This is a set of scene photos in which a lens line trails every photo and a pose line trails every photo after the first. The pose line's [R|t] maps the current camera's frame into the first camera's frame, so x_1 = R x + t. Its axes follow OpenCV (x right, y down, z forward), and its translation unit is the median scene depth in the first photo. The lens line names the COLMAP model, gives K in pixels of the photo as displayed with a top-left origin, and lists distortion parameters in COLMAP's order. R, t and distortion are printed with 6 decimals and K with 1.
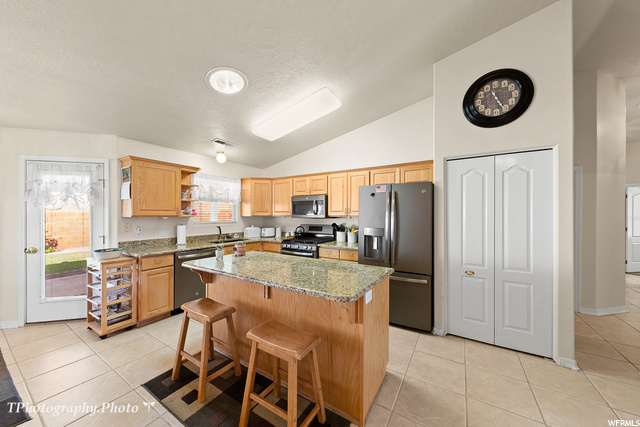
lens RADIAL K [[227.7, 0, 317.6], [0, 227.7, 215.1], [0, 0, 1]] dist [0.003248, -0.000044]
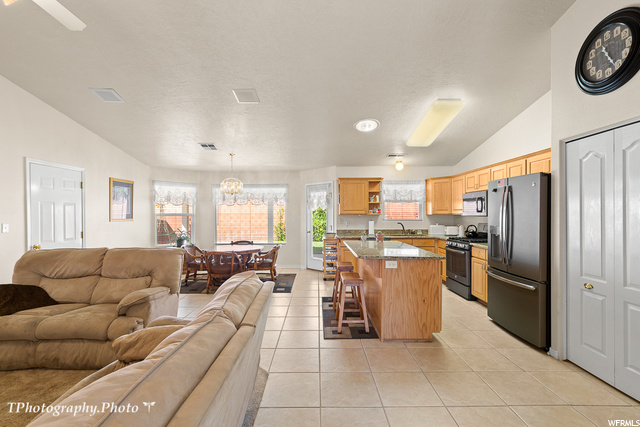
lens RADIAL K [[286.0, 0, 320.9], [0, 286.0, 216.3], [0, 0, 1]] dist [0.002364, 0.000302]
pose [[0.542250, 0.003125, -0.840212, 0.804004], [0.001179, 0.999989, 0.004480, 0.010589], [0.840217, -0.003421, 0.542240, -0.225916]]
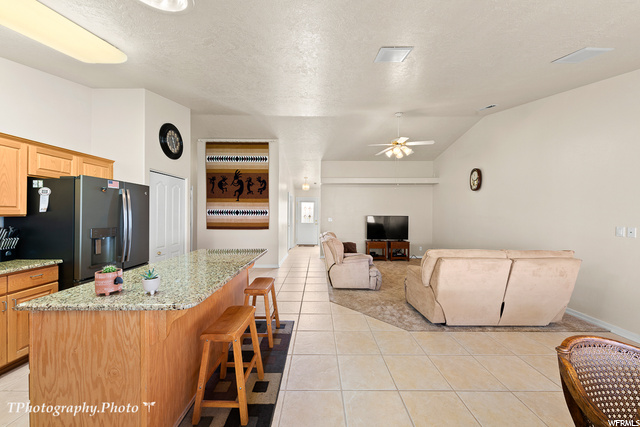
lens RADIAL K [[227.7, 0, 317.8], [0, 227.7, 212.3], [0, 0, 1]] dist [0.003248, -0.000044]
pose [[-0.530930, -0.001372, 0.847415, -0.878502], [-0.004831, 0.999987, -0.001407, -0.006234], [-0.847402, -0.004841, -0.530930, 0.745327]]
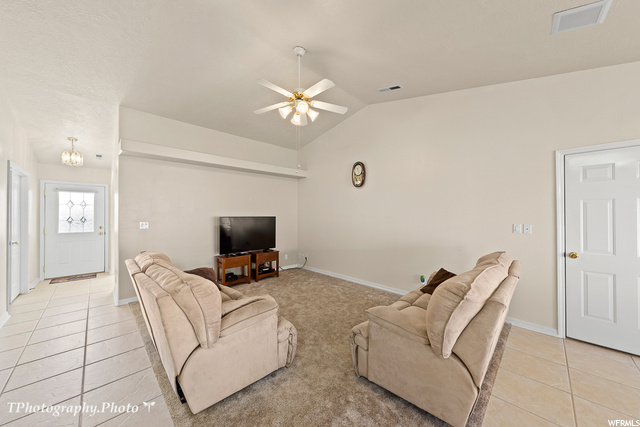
lens RADIAL K [[227.7, 0, 321.3], [0, 227.7, 213.0], [0, 0, 1]] dist [0.003248, -0.000044]
pose [[-0.974337, -0.000432, 0.225094, -0.206556], [-0.001268, 0.999993, -0.003570, 0.001869], [-0.225091, -0.003764, -0.974330, 0.393081]]
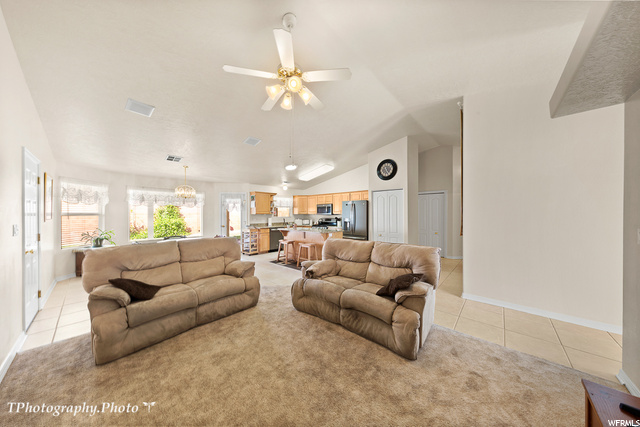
lens RADIAL K [[200.7, 0, 318.0], [0, 200.7, 214.2], [0, 0, 1]] dist [0.000162, -0.000067]
pose [[0.985223, -0.003320, -0.171245, 0.293427], [0.003240, 0.999994, -0.000745, 0.012073], [0.171247, 0.000179, 0.985228, -1.125572]]
